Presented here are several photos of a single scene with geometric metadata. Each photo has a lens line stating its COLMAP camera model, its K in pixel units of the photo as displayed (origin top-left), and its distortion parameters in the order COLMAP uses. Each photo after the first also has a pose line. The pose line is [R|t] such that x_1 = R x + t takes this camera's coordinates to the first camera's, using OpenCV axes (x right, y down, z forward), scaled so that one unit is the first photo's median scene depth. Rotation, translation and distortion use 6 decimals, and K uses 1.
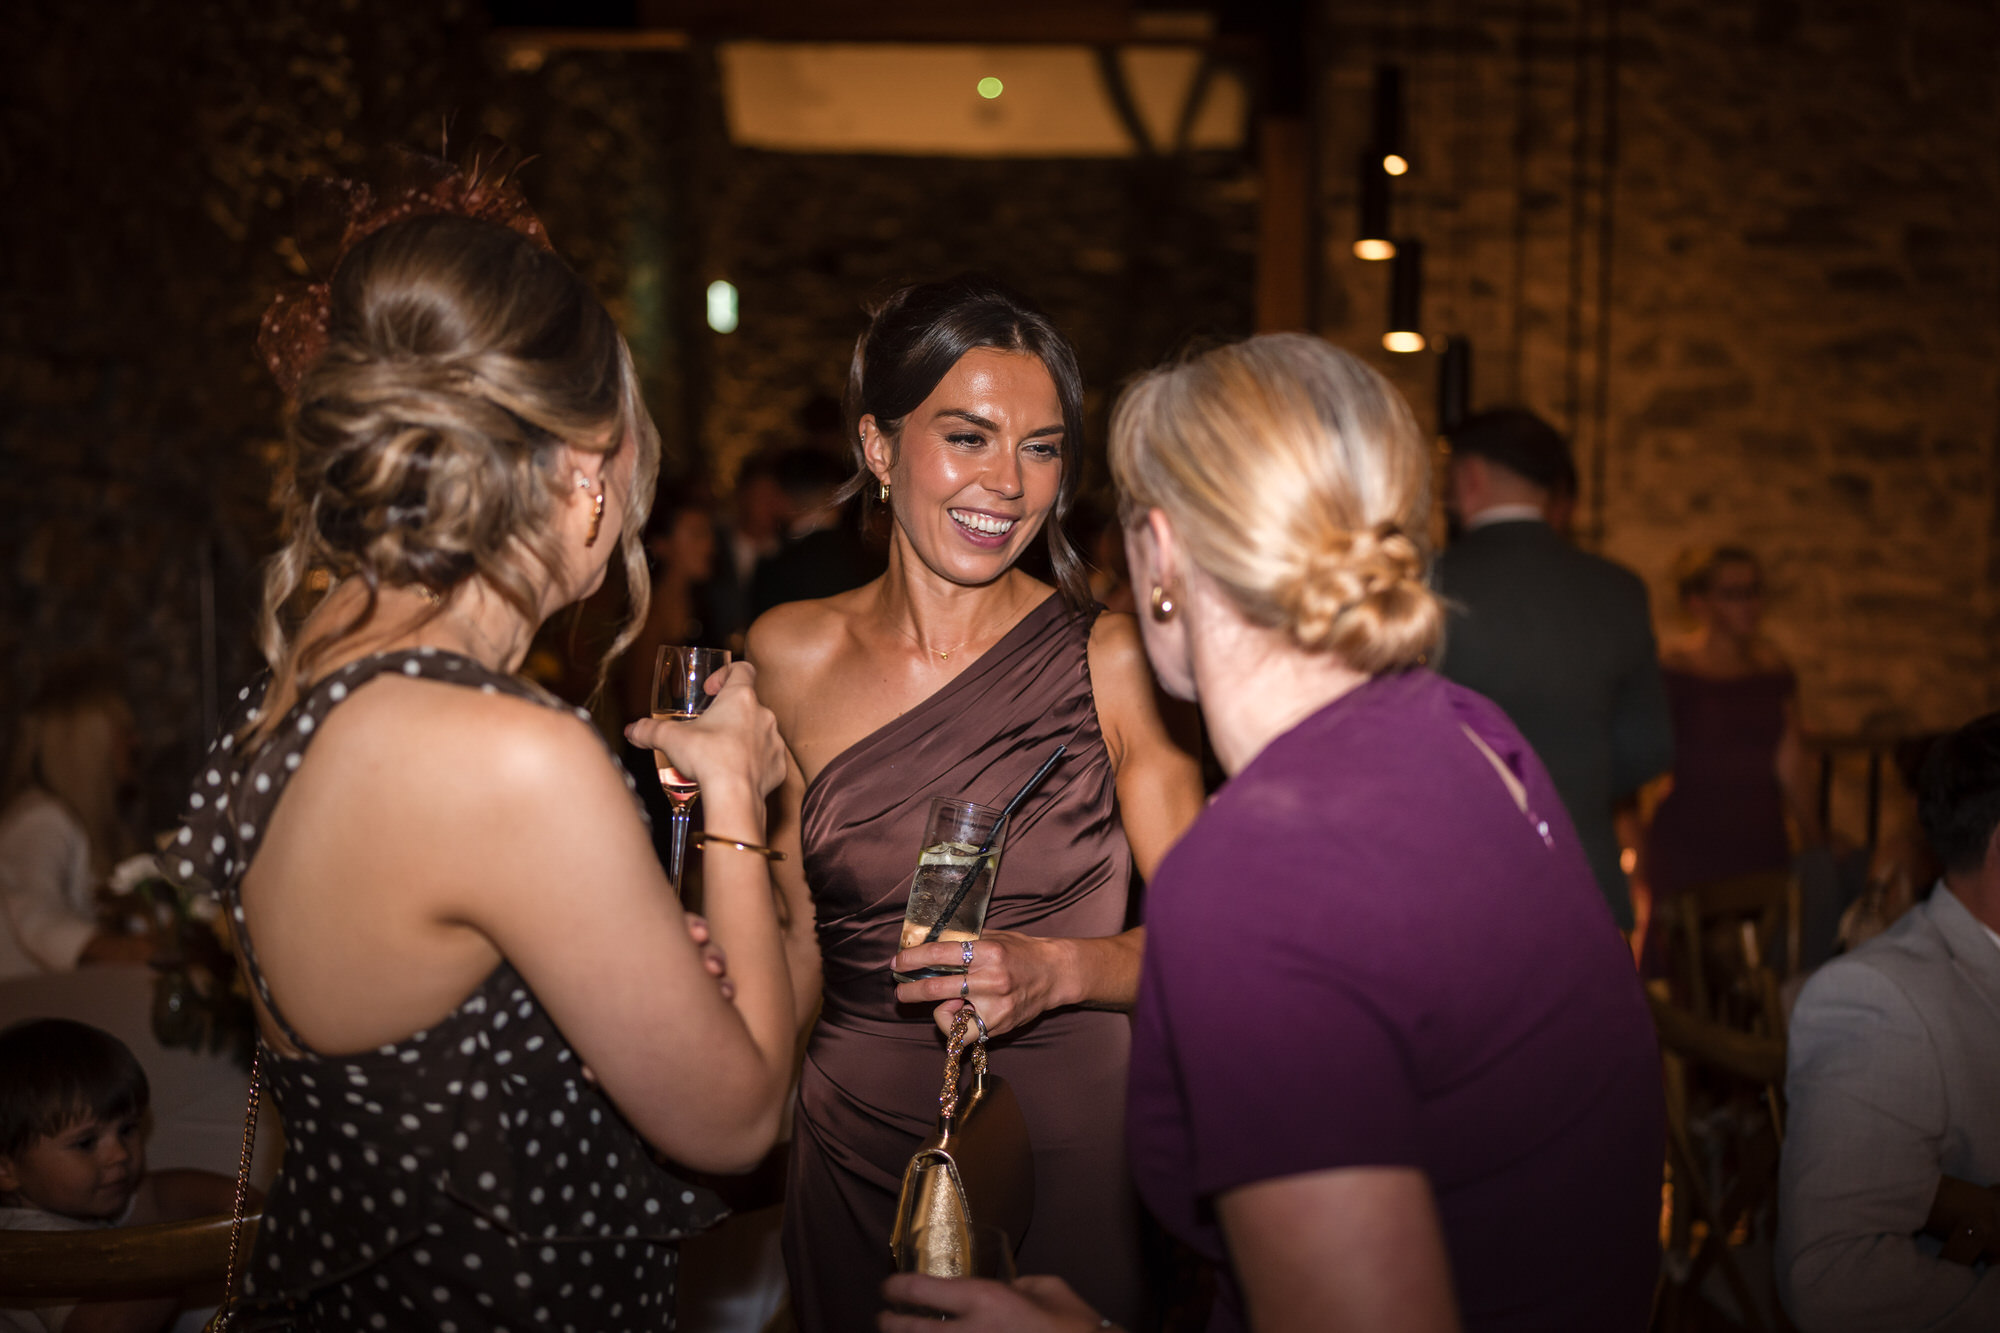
lens RADIAL K [[1972.3, 0, 1000.0], [0, 1972.3, 666.5], [0, 0, 1]] dist [0.014326, 0.017077]
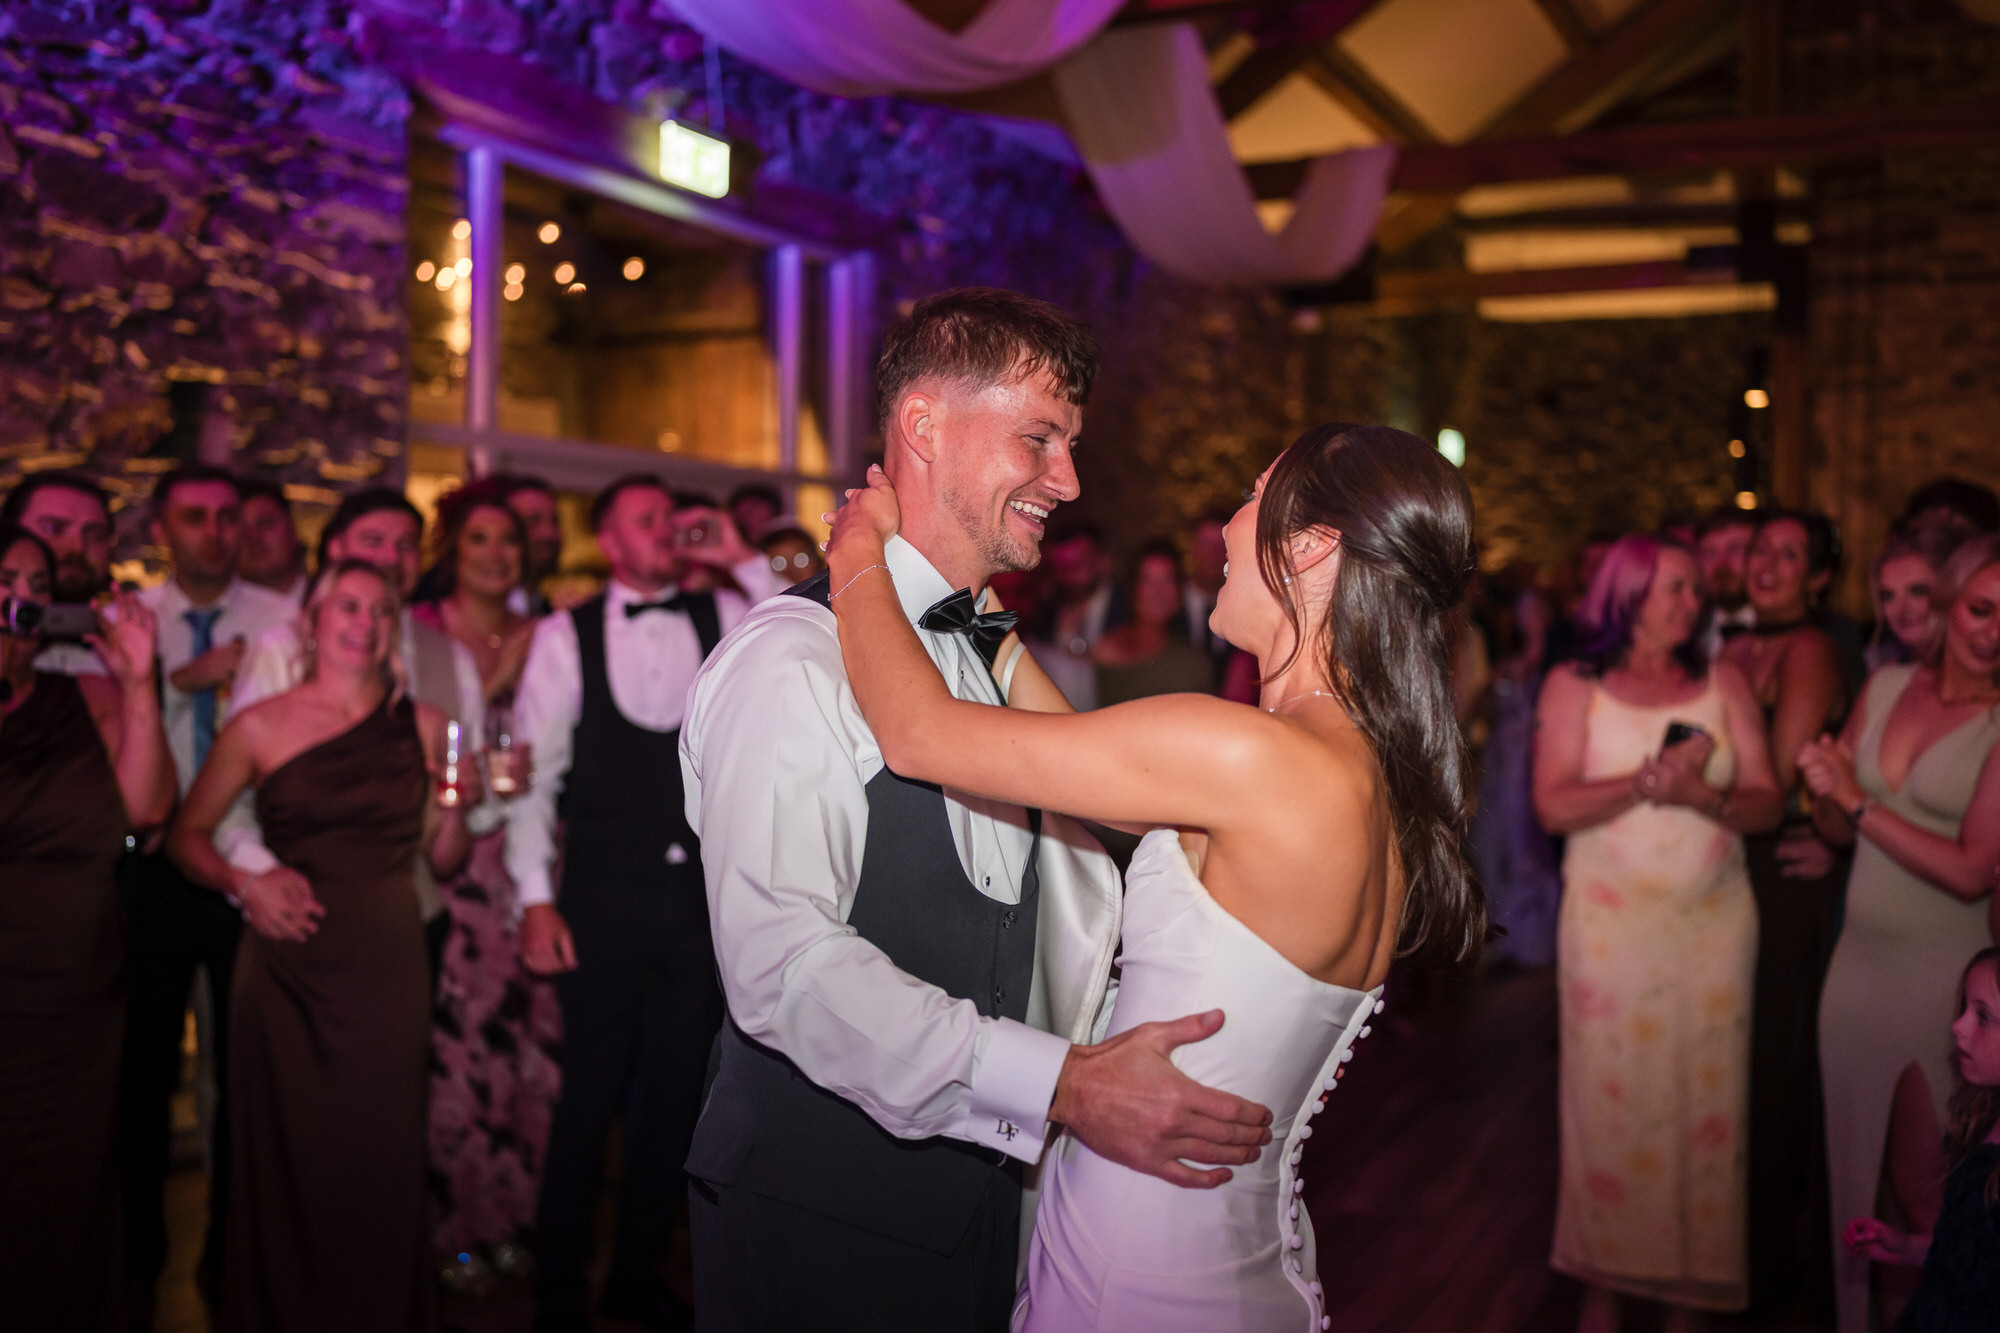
lens RADIAL K [[1972.3, 0, 1000.0], [0, 1972.3, 666.5], [0, 0, 1]] dist [0.014326, 0.017077]
pose [[0.910888, 0.011757, -0.412487, 0.229494], [-0.025229, 0.999311, -0.027229, 0.042886], [0.411883, 0.035209, 0.910556, -0.670010]]
